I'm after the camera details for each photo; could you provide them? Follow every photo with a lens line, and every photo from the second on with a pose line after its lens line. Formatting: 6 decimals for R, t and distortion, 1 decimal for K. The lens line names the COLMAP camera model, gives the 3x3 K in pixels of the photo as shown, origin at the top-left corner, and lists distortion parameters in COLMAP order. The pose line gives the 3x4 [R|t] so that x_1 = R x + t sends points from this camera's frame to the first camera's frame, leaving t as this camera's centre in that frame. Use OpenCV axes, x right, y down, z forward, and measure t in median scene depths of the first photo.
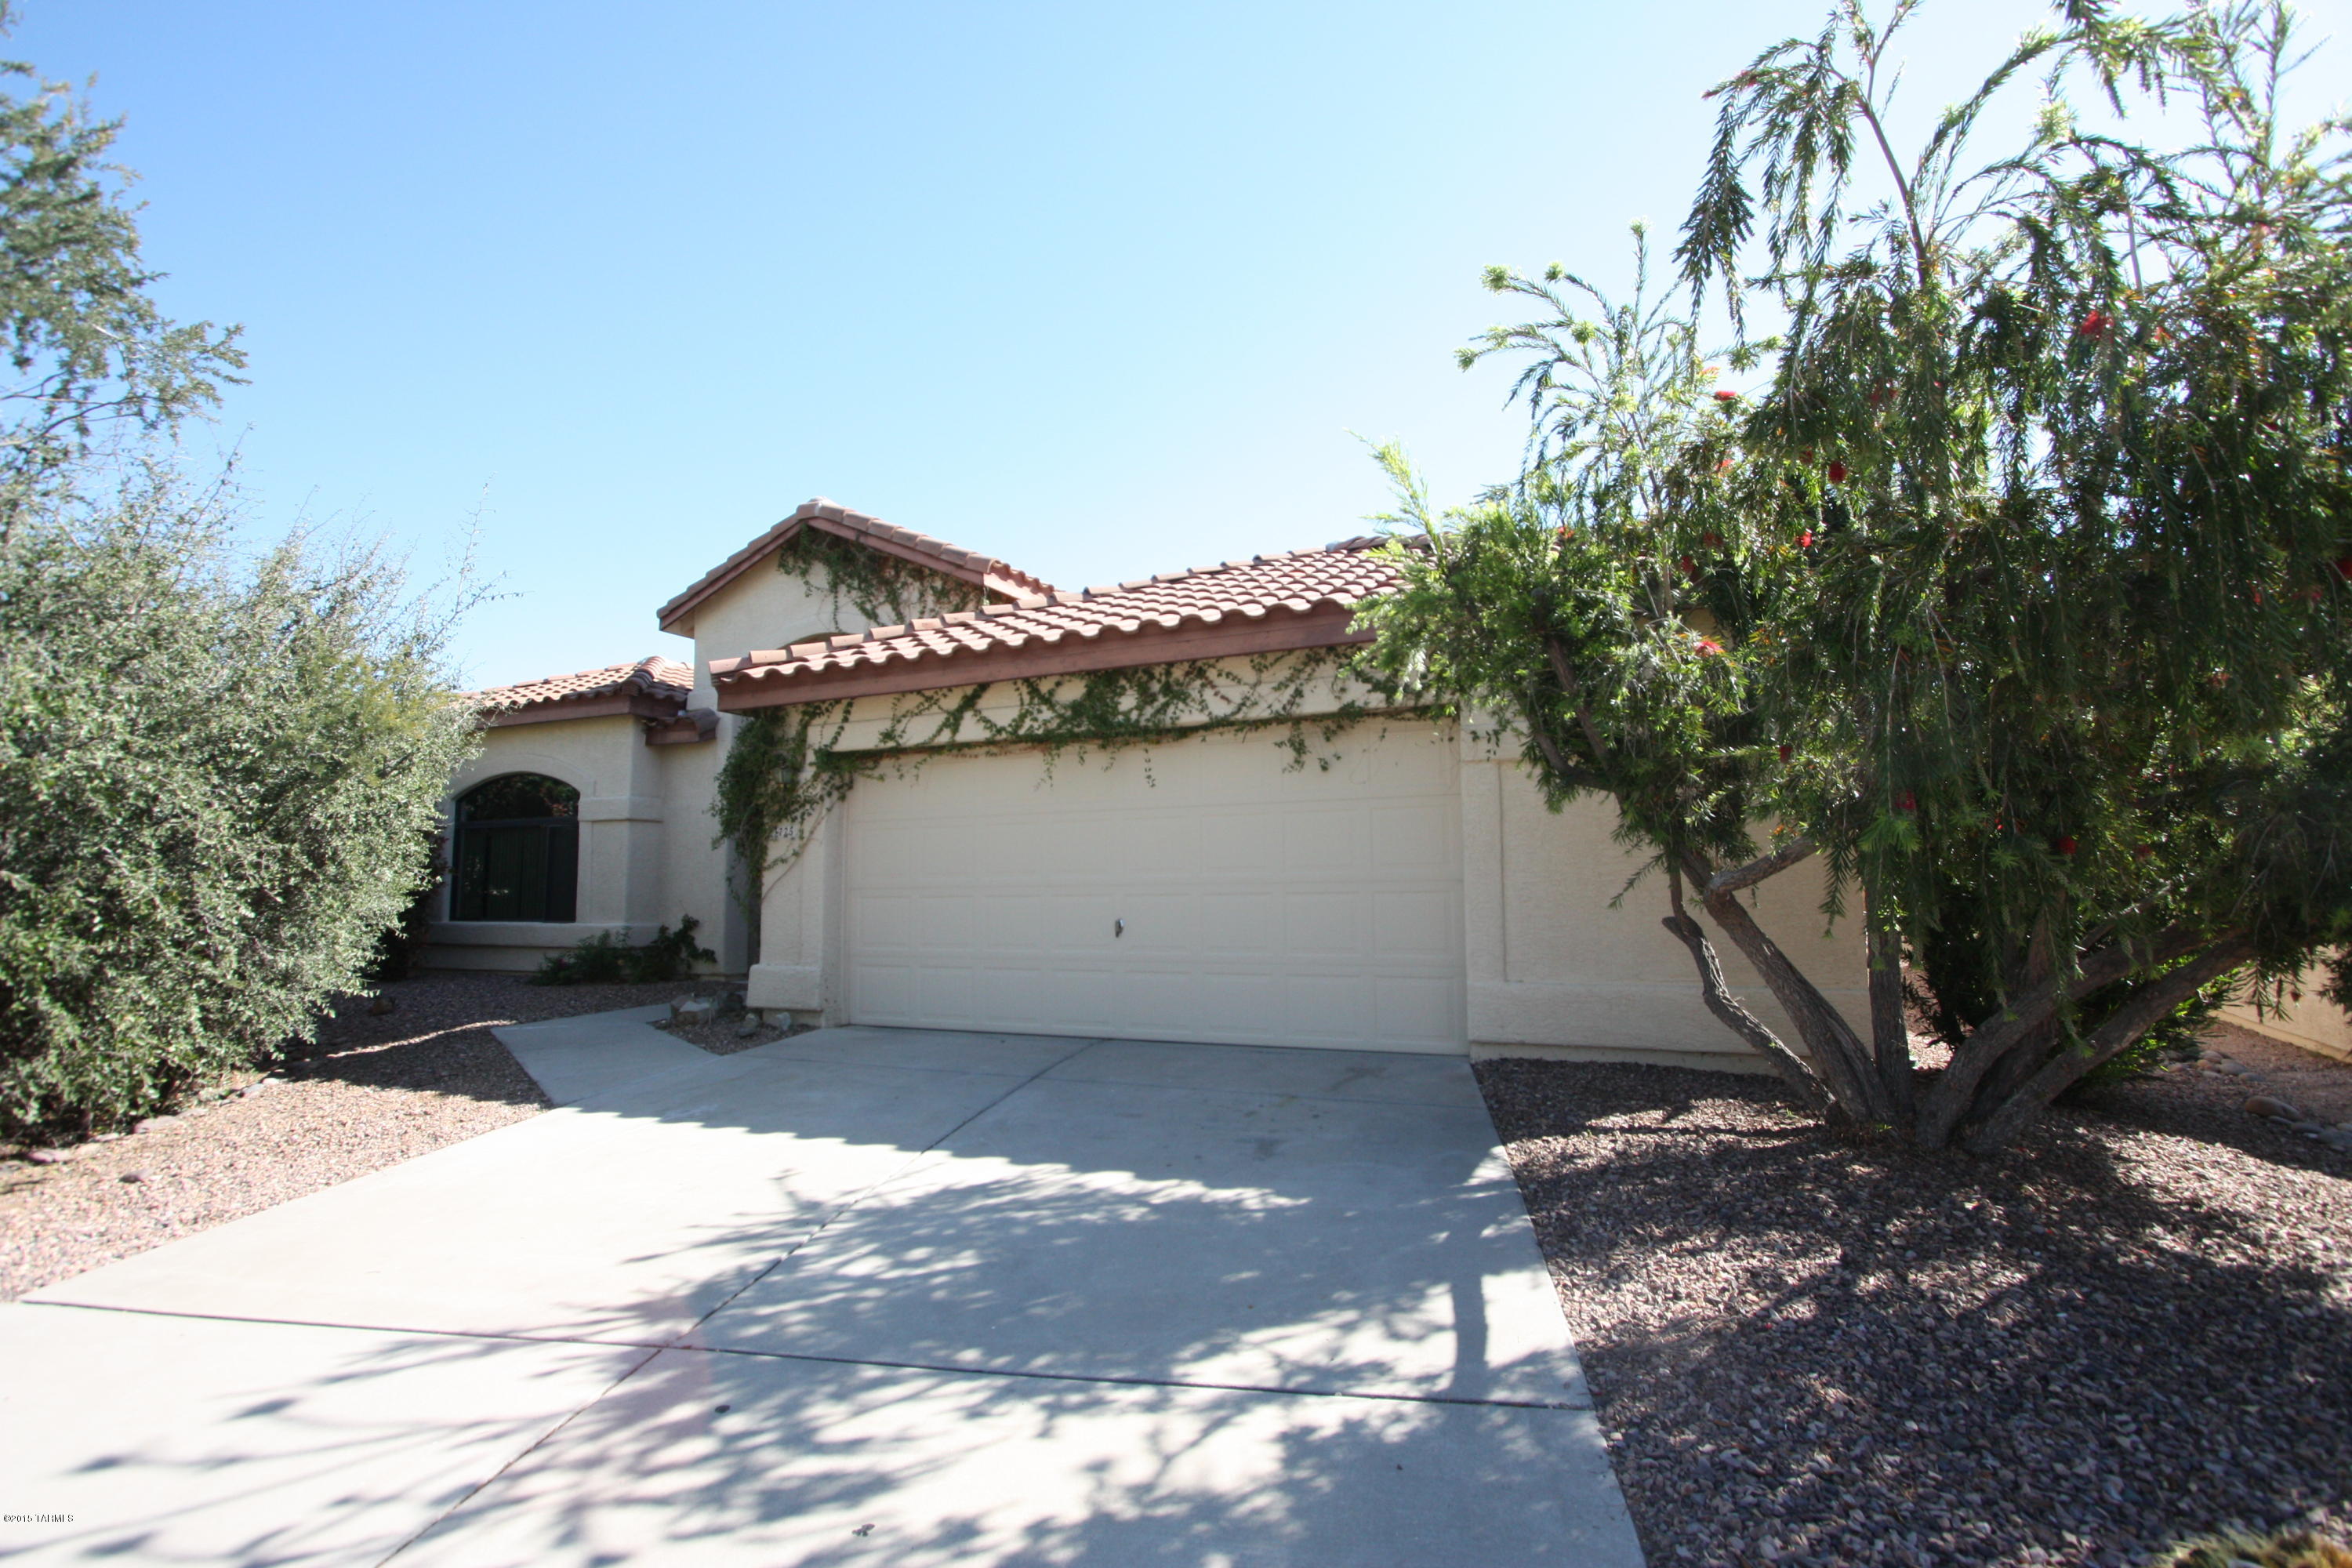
lens RADIAL K [[1099.4, 0, 1176.0], [0, 1099.4, 784.0], [0, 0, 1]] dist [-0.001360, -0.001128]
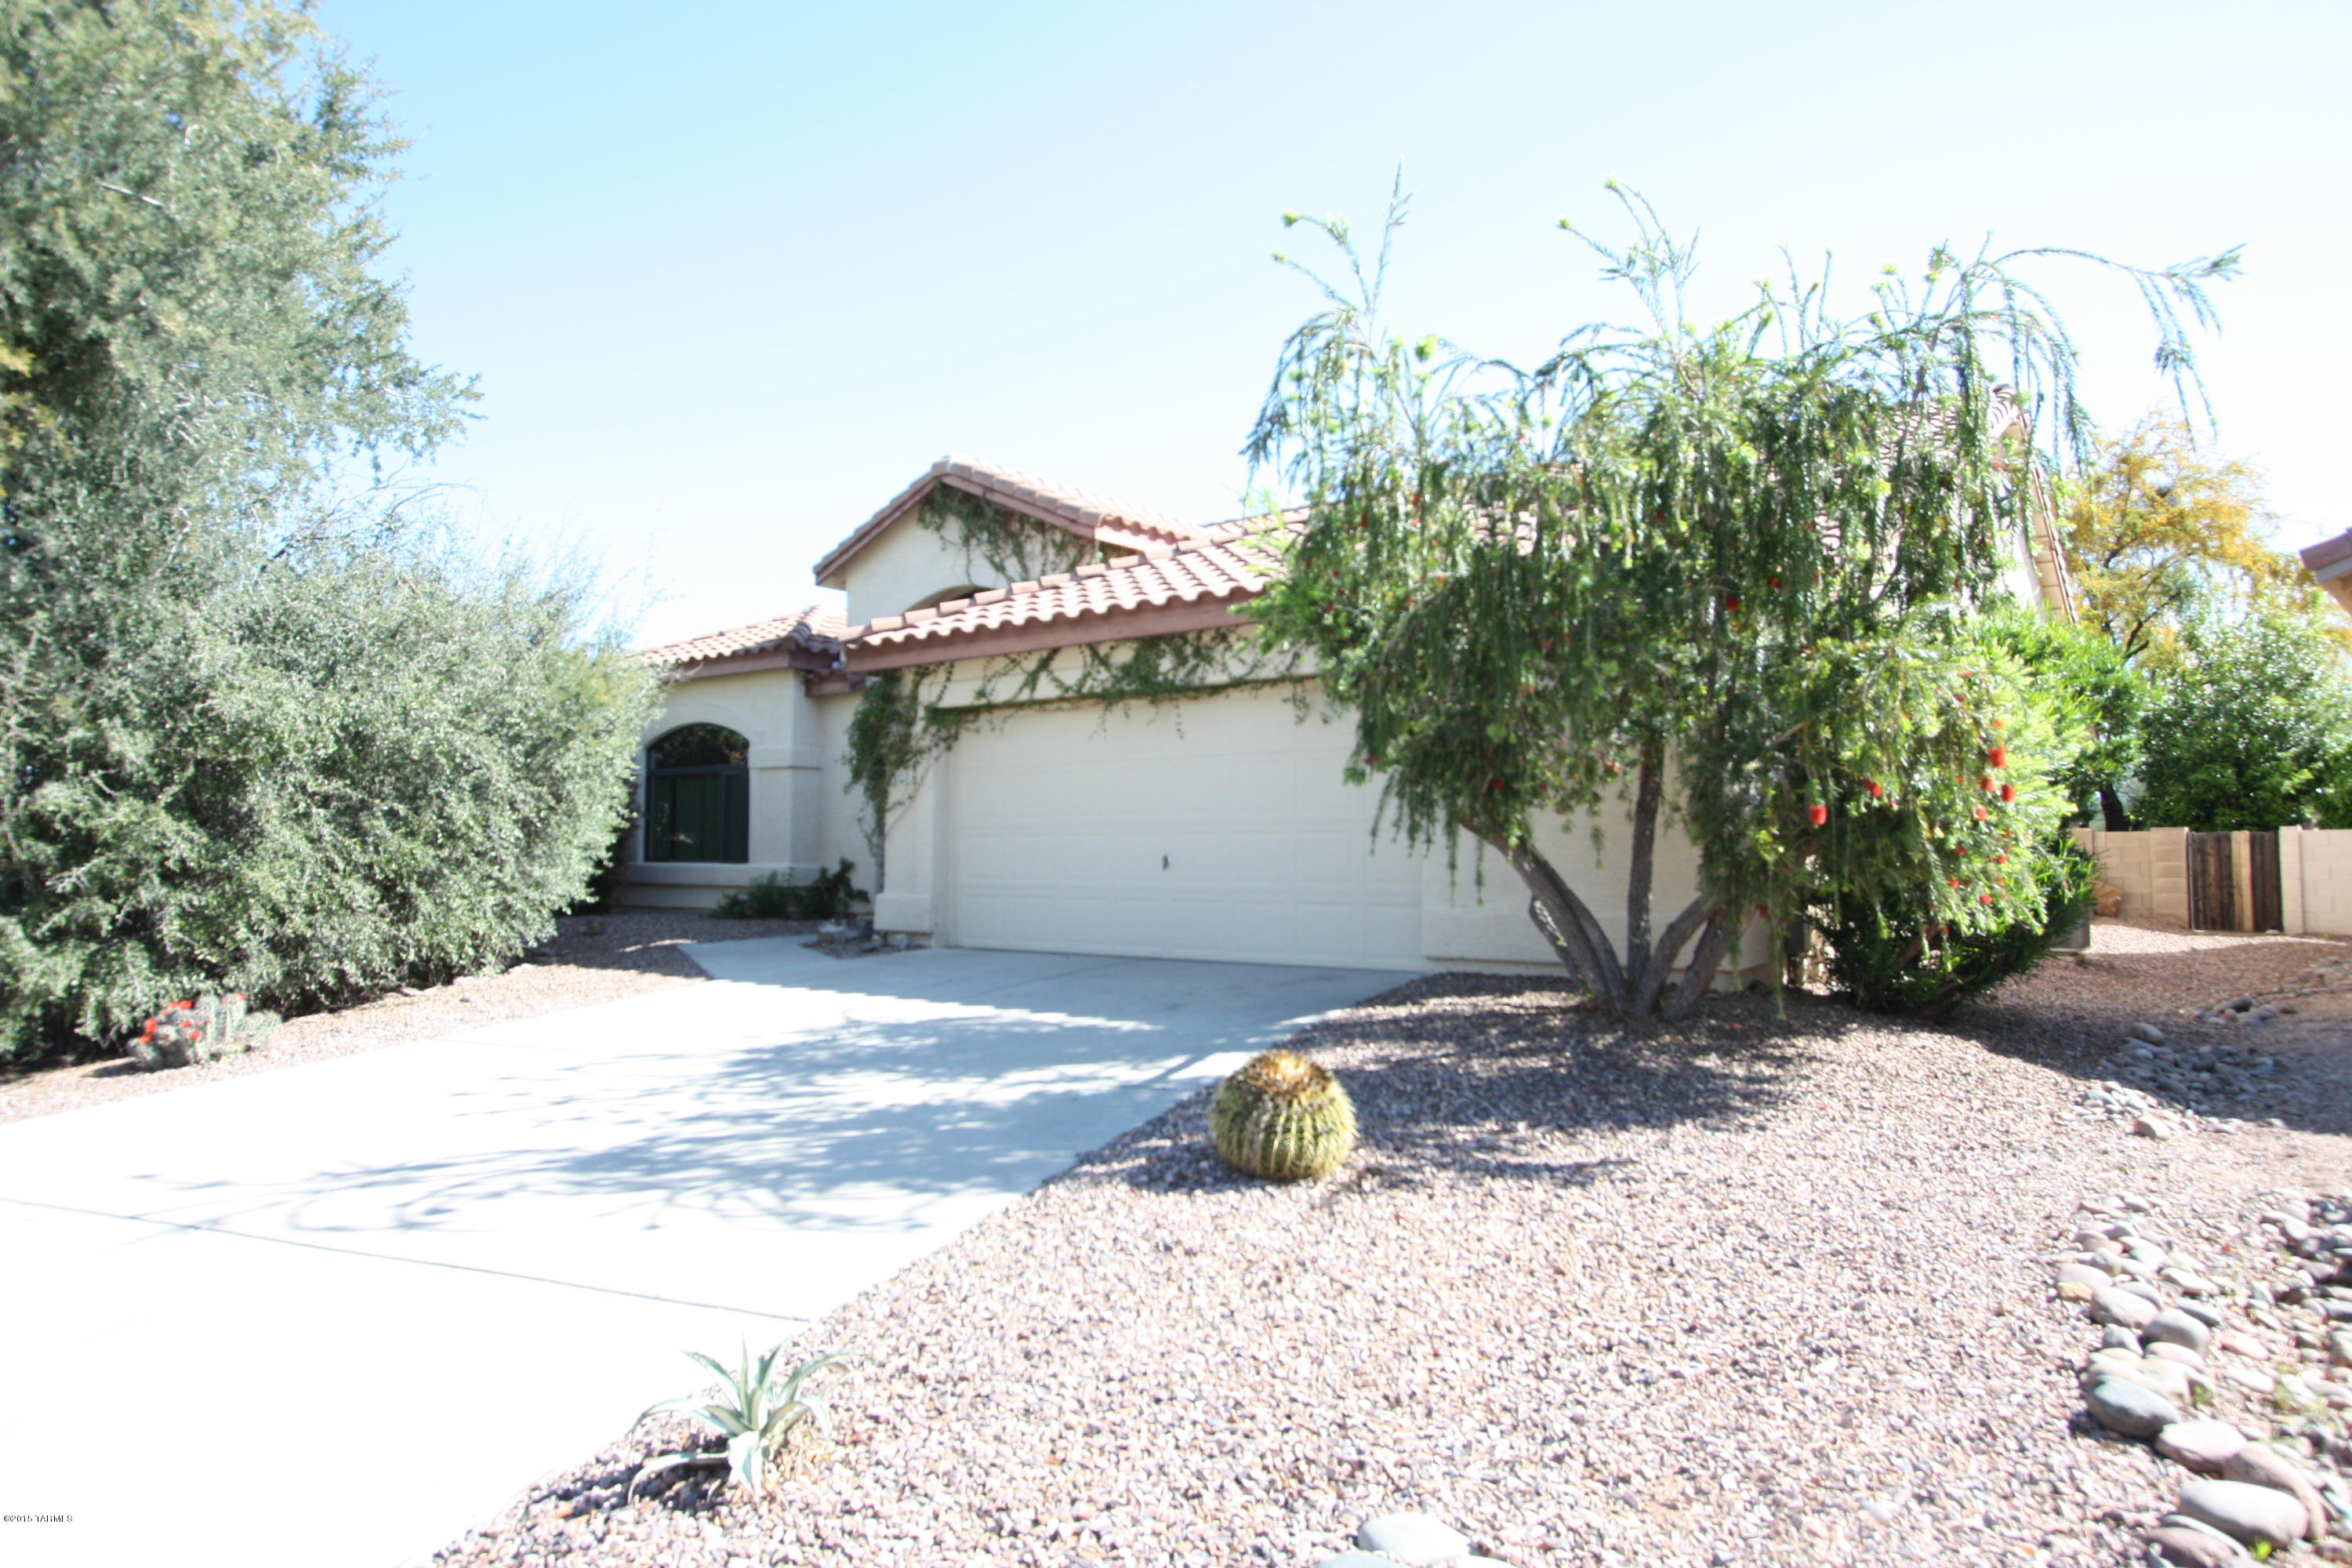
lens RADIAL K [[1474.9, 0, 1176.0], [0, 1474.9, 784.0], [0, 0, 1]] dist [0.005897, 0.002032]
pose [[0.972230, -0.001014, -0.234025, 0.304215], [0.011975, 0.998896, 0.045422, -0.018276], [0.233721, -0.046963, 0.971169, -0.460233]]
